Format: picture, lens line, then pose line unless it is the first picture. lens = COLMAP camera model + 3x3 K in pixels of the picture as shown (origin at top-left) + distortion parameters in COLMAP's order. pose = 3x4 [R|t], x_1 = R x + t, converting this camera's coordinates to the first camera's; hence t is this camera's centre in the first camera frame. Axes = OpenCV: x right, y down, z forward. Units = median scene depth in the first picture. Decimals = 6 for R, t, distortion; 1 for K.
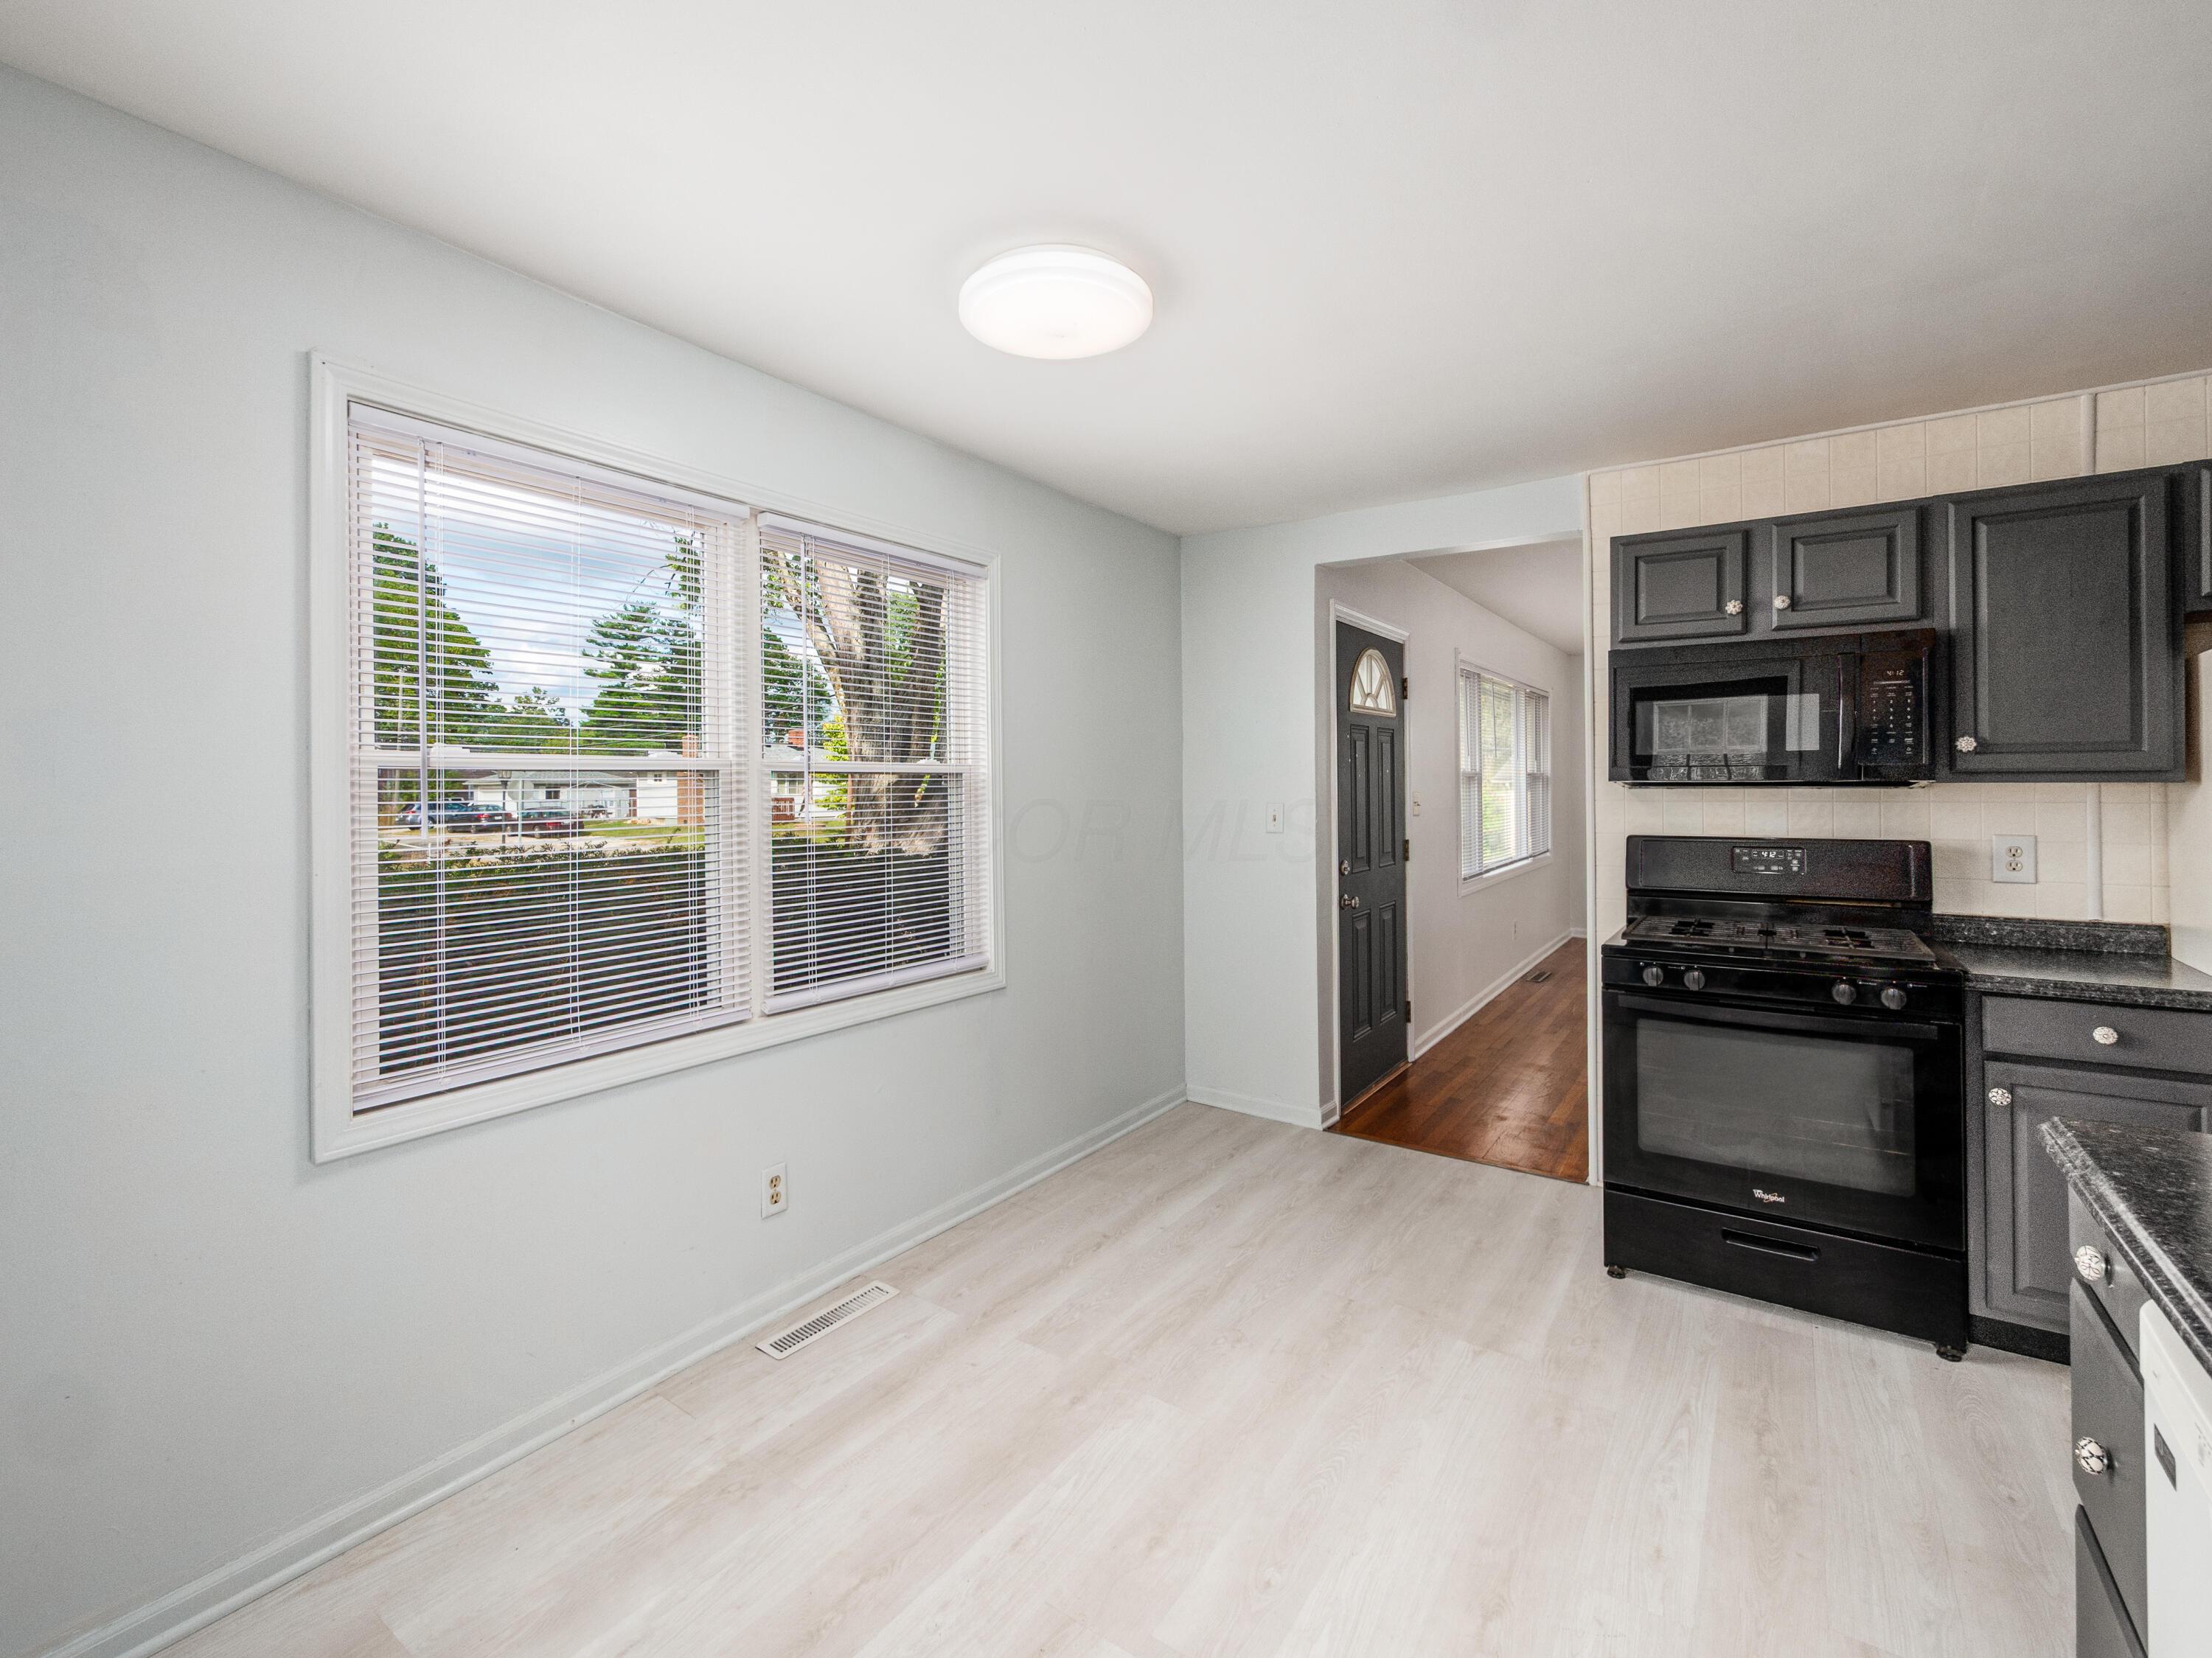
lens RADIAL K [[898.7, 0, 1106.8], [0, 898.7, 782.1], [0, 0, 1]] dist [0.000138, 0.000026]
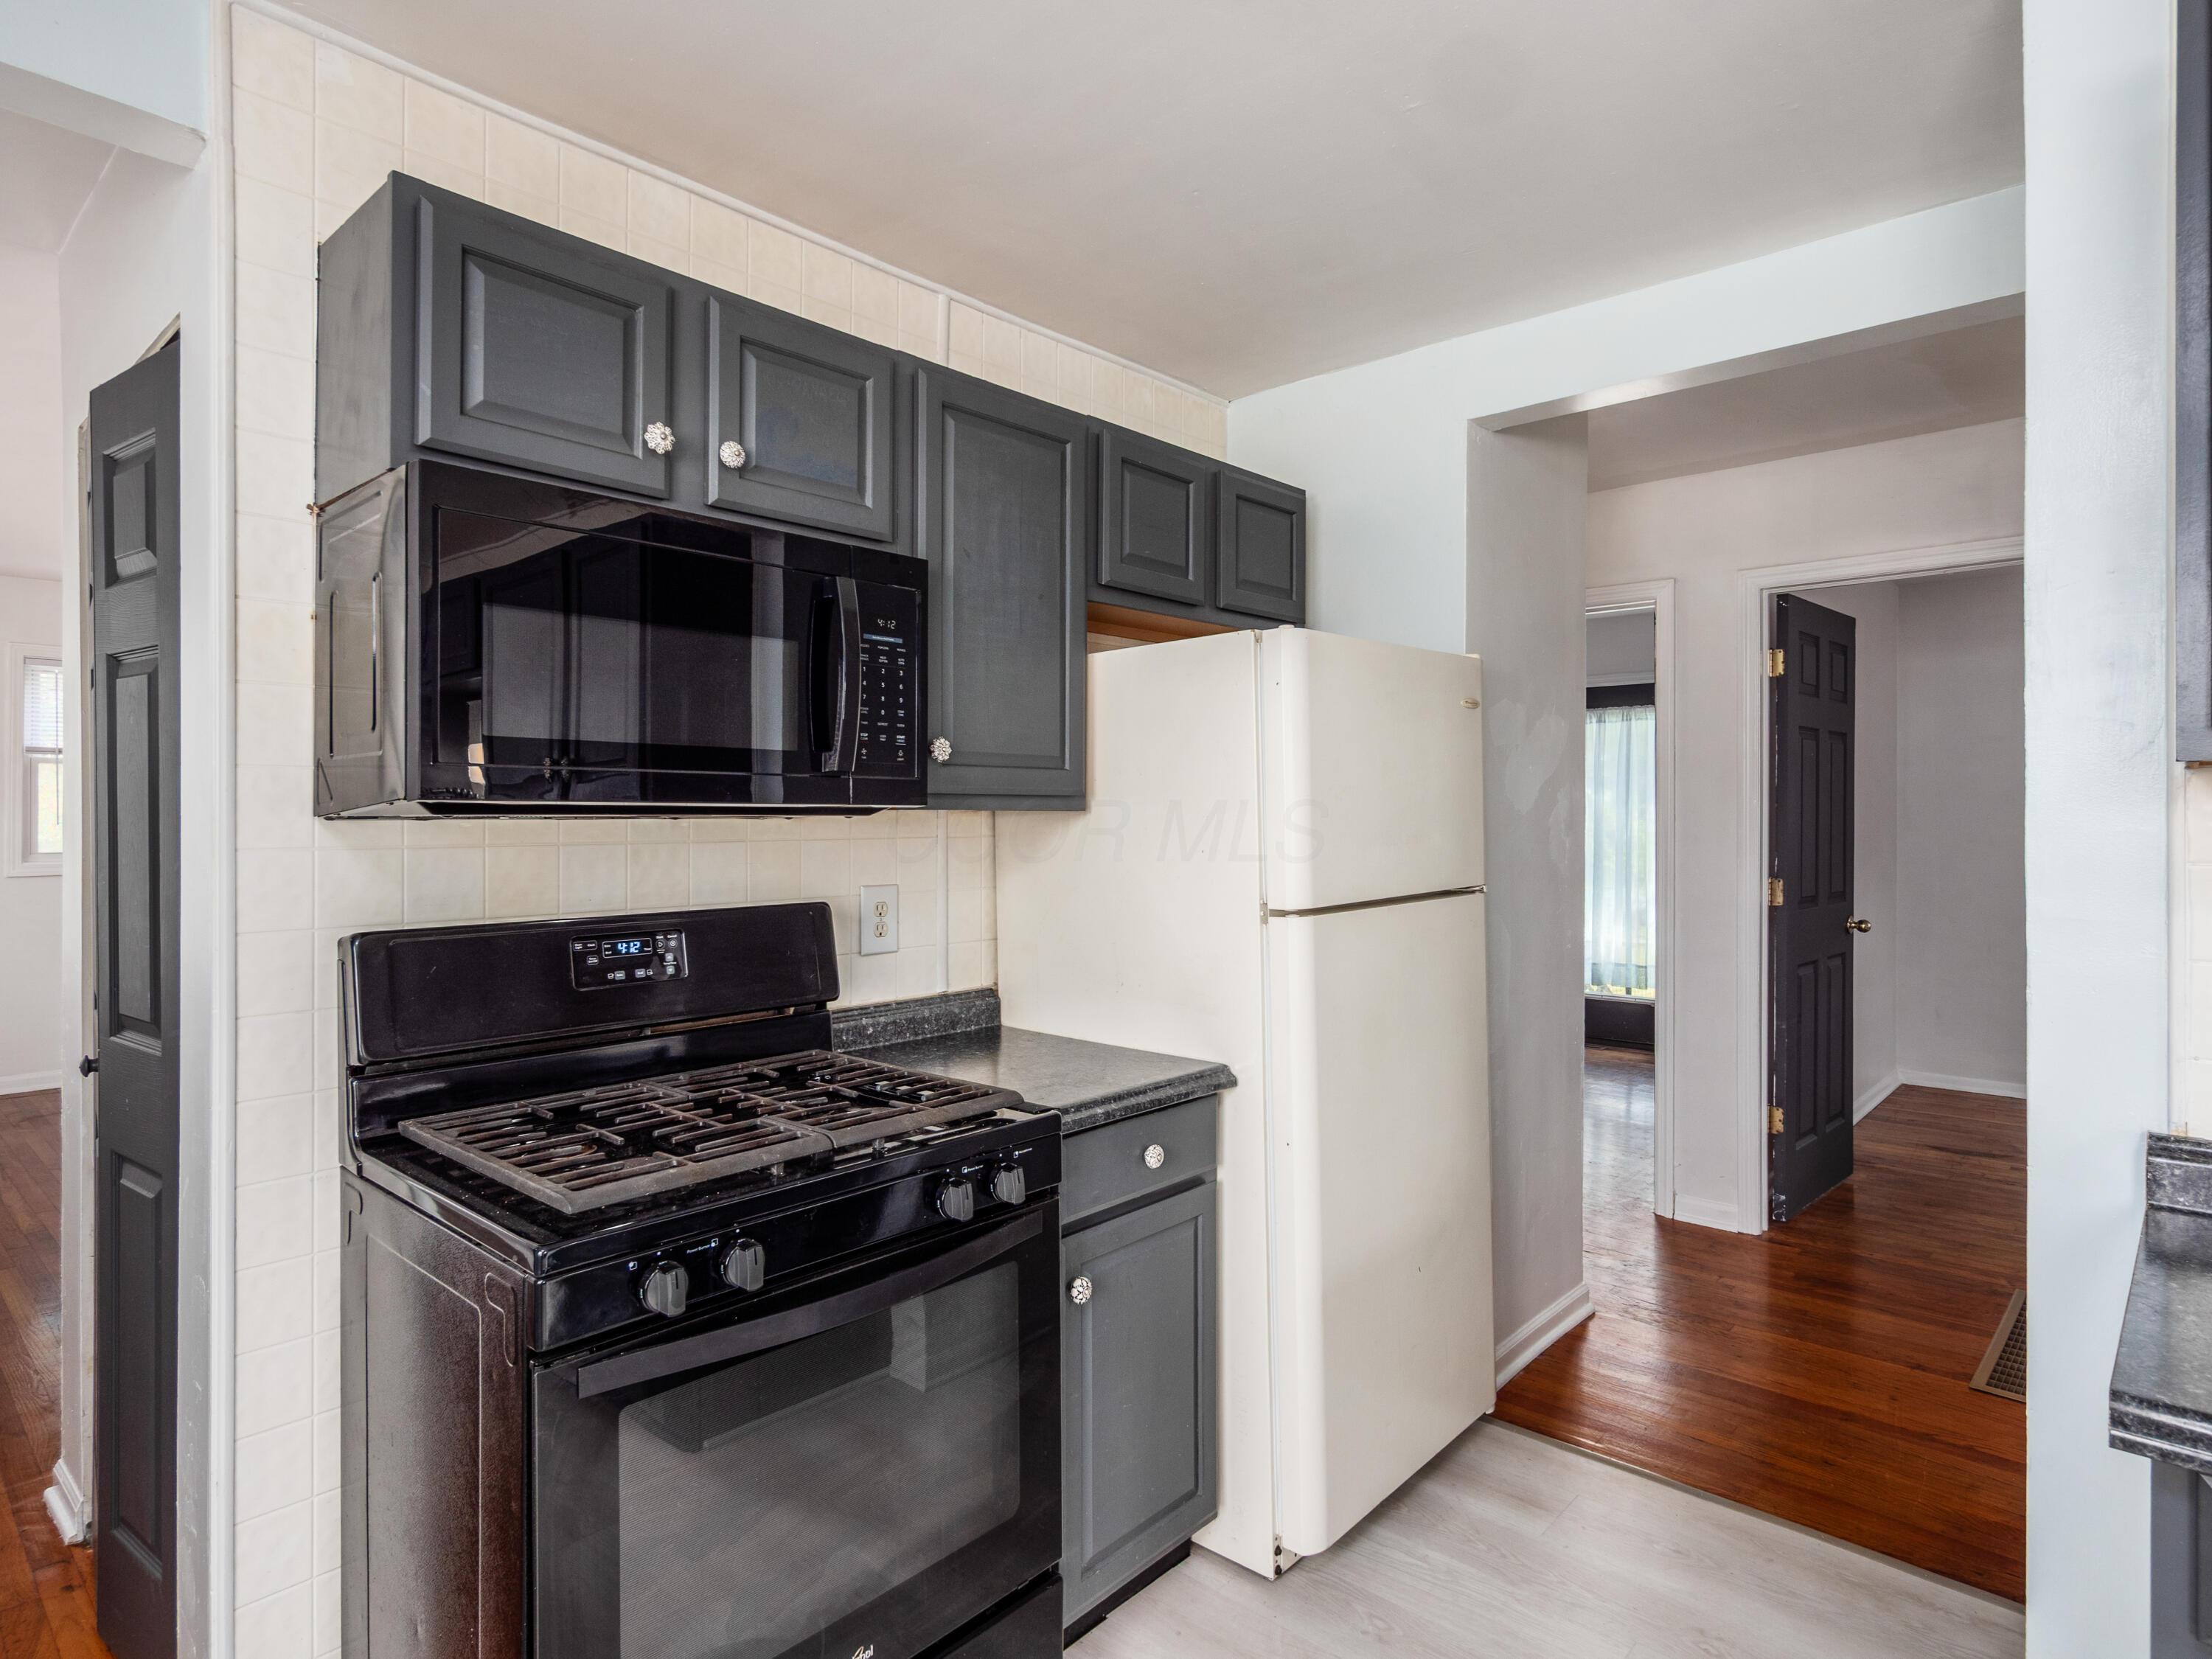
lens RADIAL K [[1227.6, 0, 1105.6], [0, 1227.6, 813.4], [0, 0, 1]] dist [-0.000926, 0.000053]
pose [[0.135376, 0.003755, 0.990787, 0.094135], [-0.006151, 0.999977, -0.002950, 0.005099], [-0.990775, -0.005695, 0.135396, 0.737221]]
